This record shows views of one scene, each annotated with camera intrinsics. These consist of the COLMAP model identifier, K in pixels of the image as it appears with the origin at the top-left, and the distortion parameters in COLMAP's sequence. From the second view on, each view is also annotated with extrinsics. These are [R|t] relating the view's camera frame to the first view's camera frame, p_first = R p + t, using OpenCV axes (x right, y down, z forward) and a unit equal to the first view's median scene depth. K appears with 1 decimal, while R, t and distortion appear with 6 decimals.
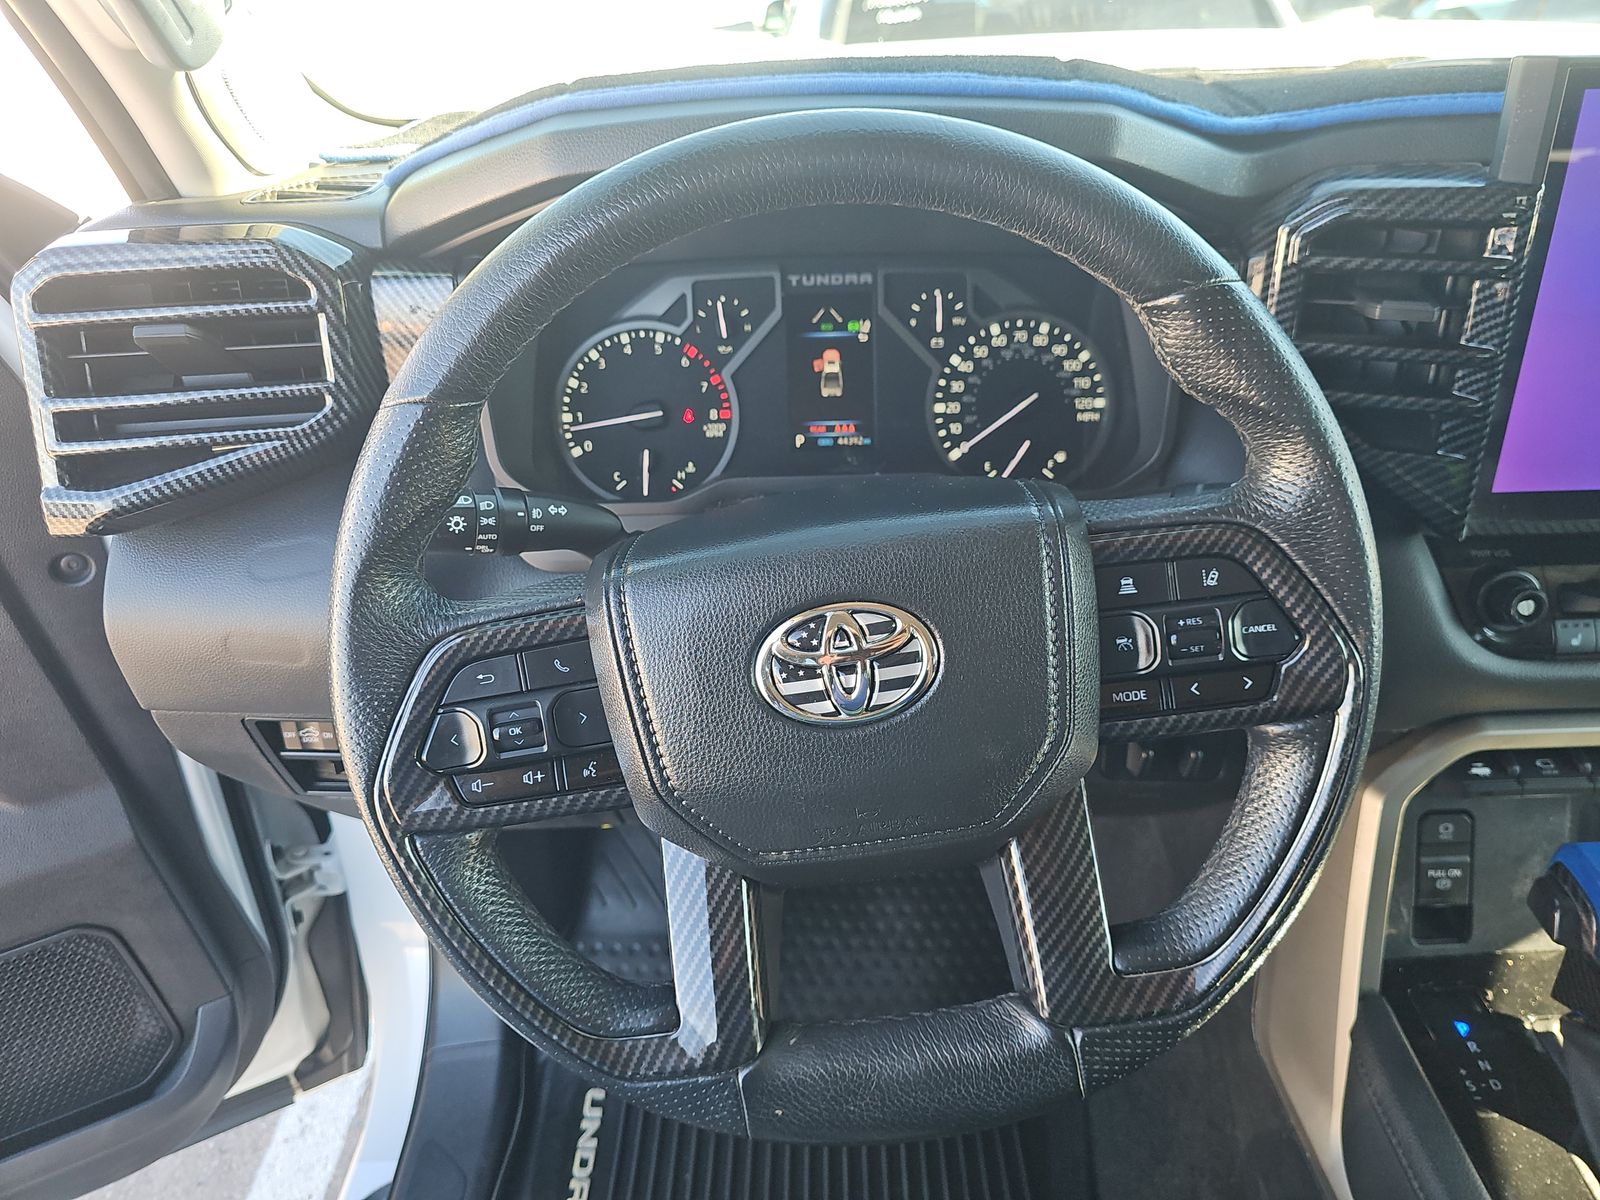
lens RADIAL K [[1143.8, 0, 788.0], [0, 1143.8, 602.3], [0, 0, 1]] dist [0.088838, -0.190403]
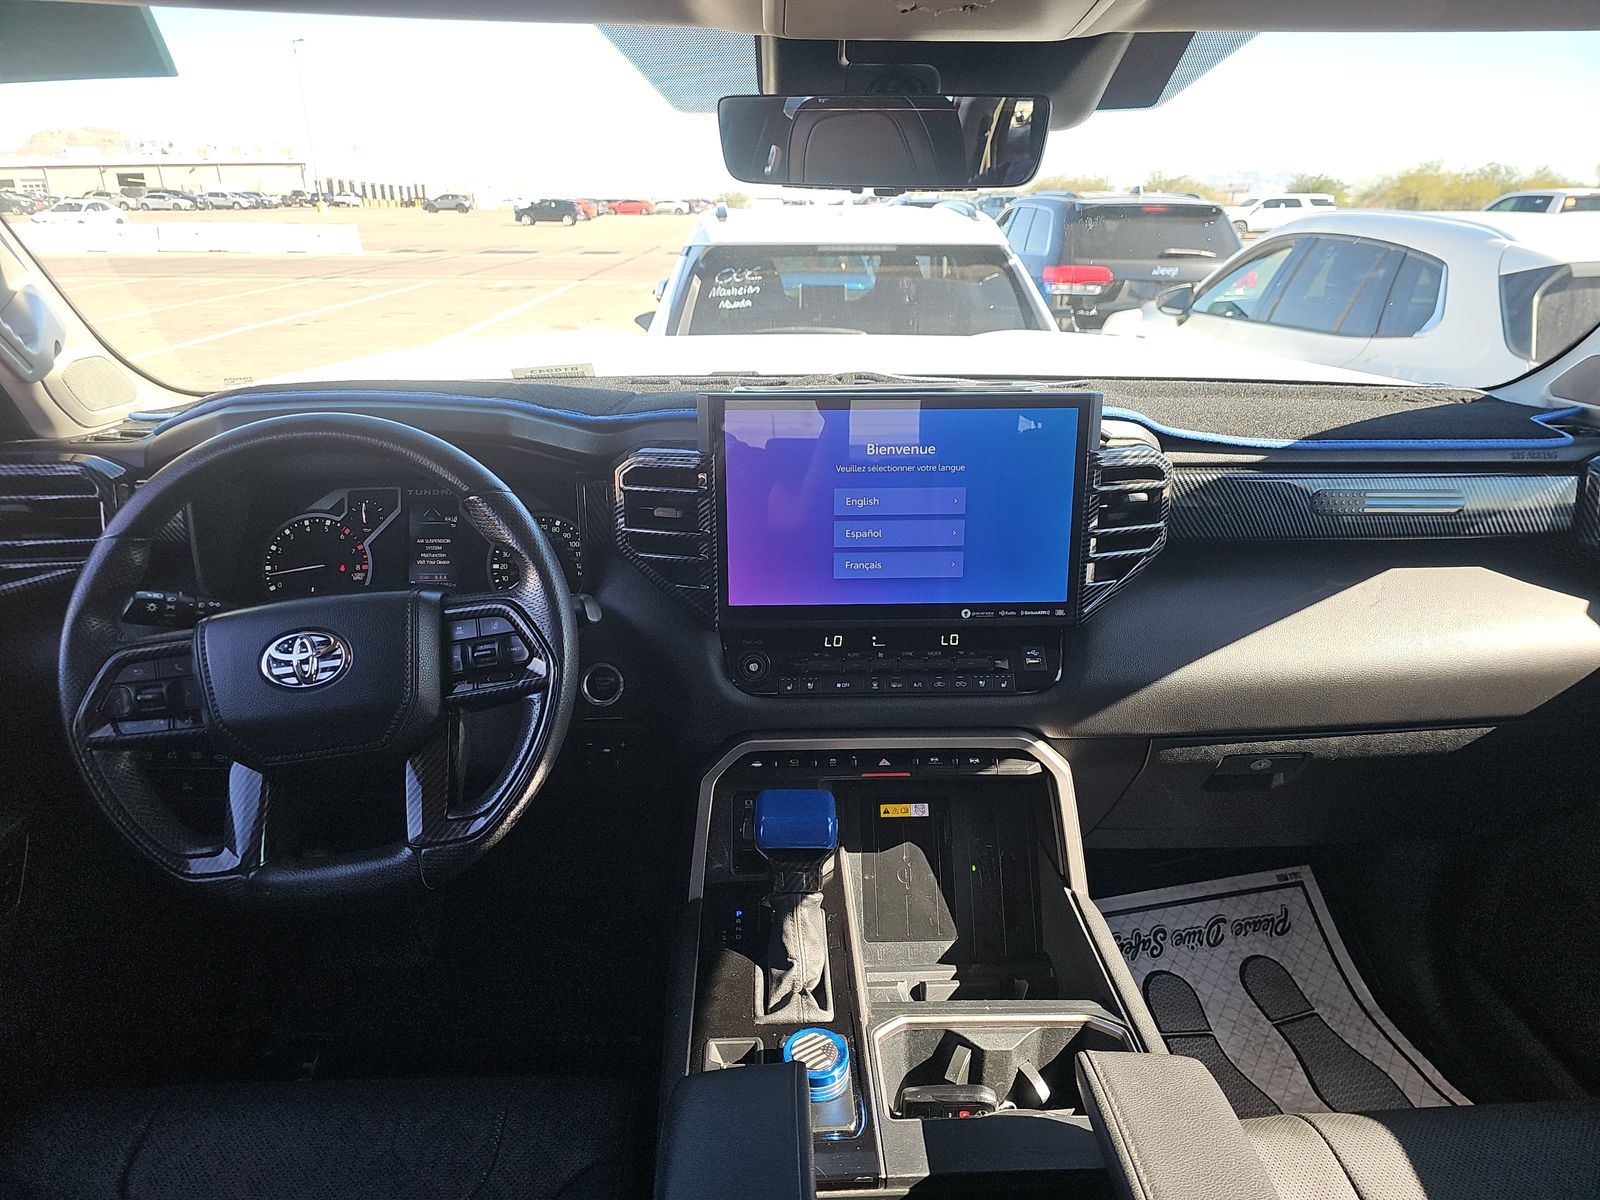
lens RADIAL K [[1072.4, 0, 800.0], [0, 1072.4, 600.0], [0, 0, 1]] dist [0.003345, -0.042388]
pose [[0.996077, 0.017244, 0.086799, 0.447445], [-0.000425, 0.981752, -0.190167, 0.182462], [-0.088494, 0.189384, 0.977907, -0.586879]]
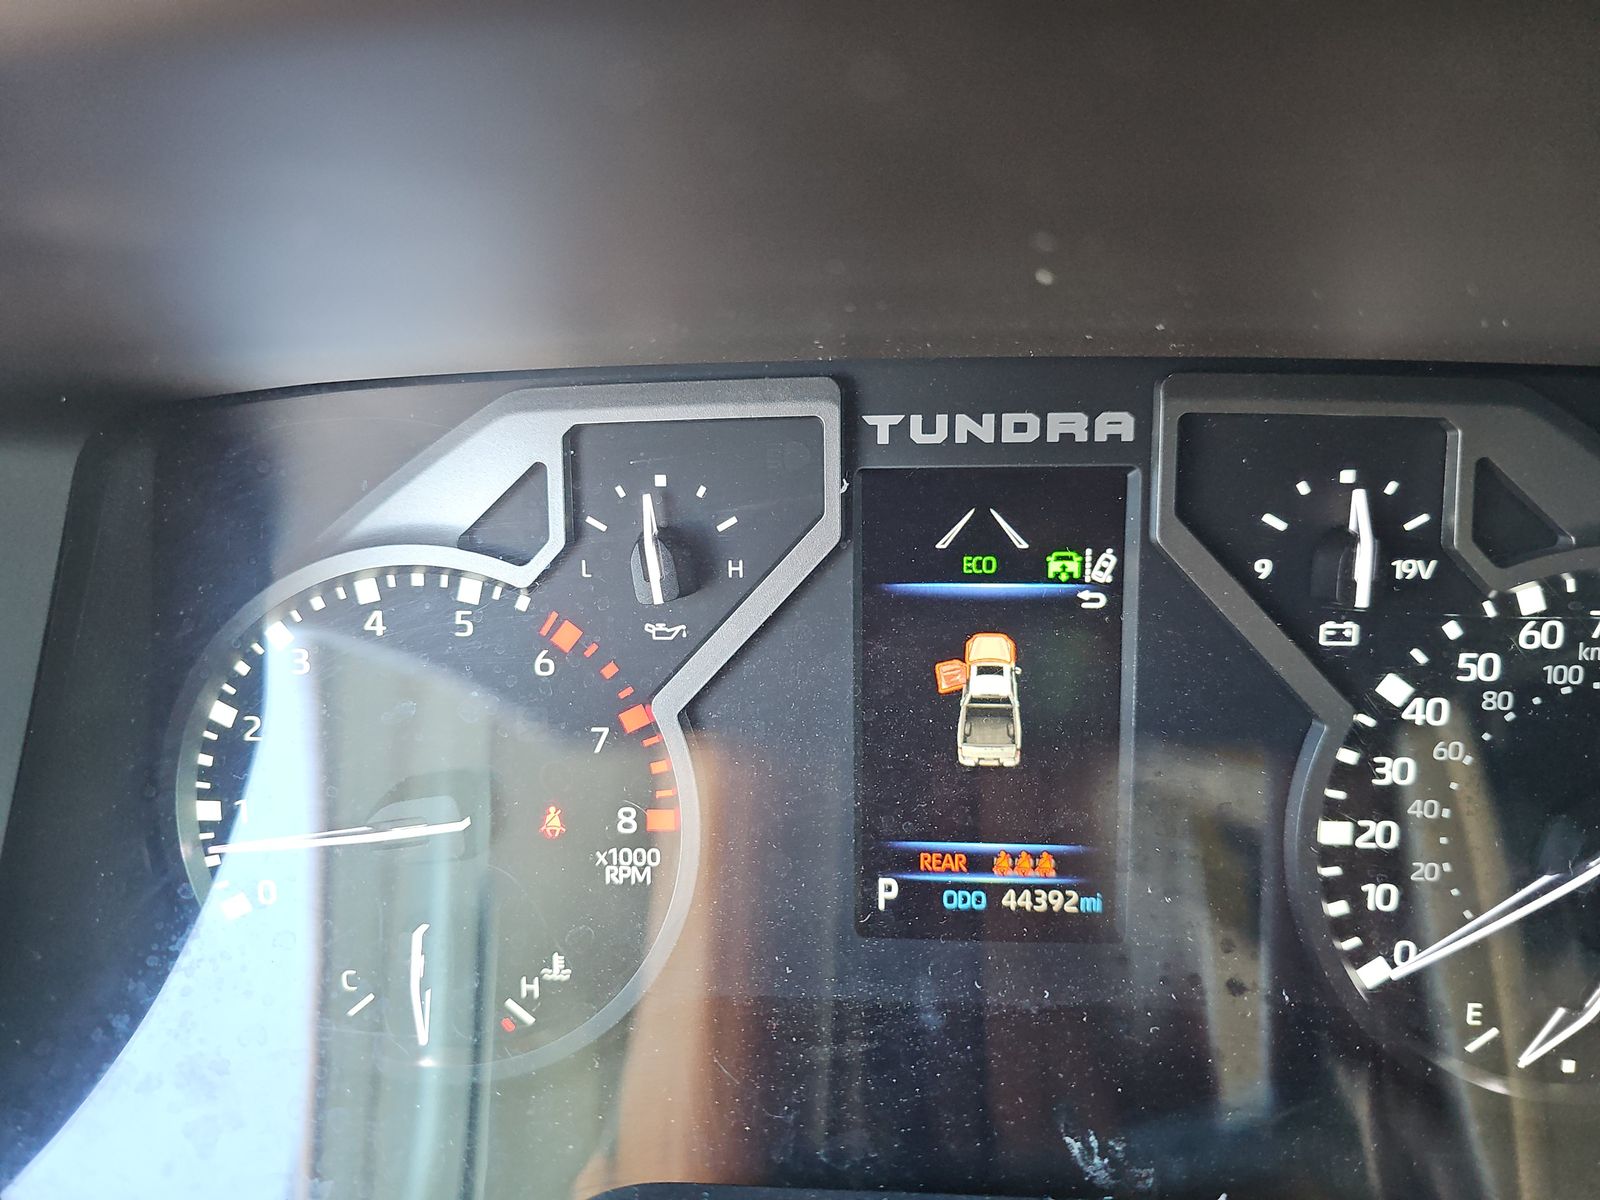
lens RADIAL K [[1072.4, 0, 800.0], [0, 1072.4, 600.0], [0, 0, 1]] dist [0.003345, -0.042388]
pose [[0.996310, 0.032265, -0.079532, 0.007333], [-0.033326, 0.999372, -0.012042, -0.226887], [0.079093, 0.014648, 0.996760, 0.700770]]
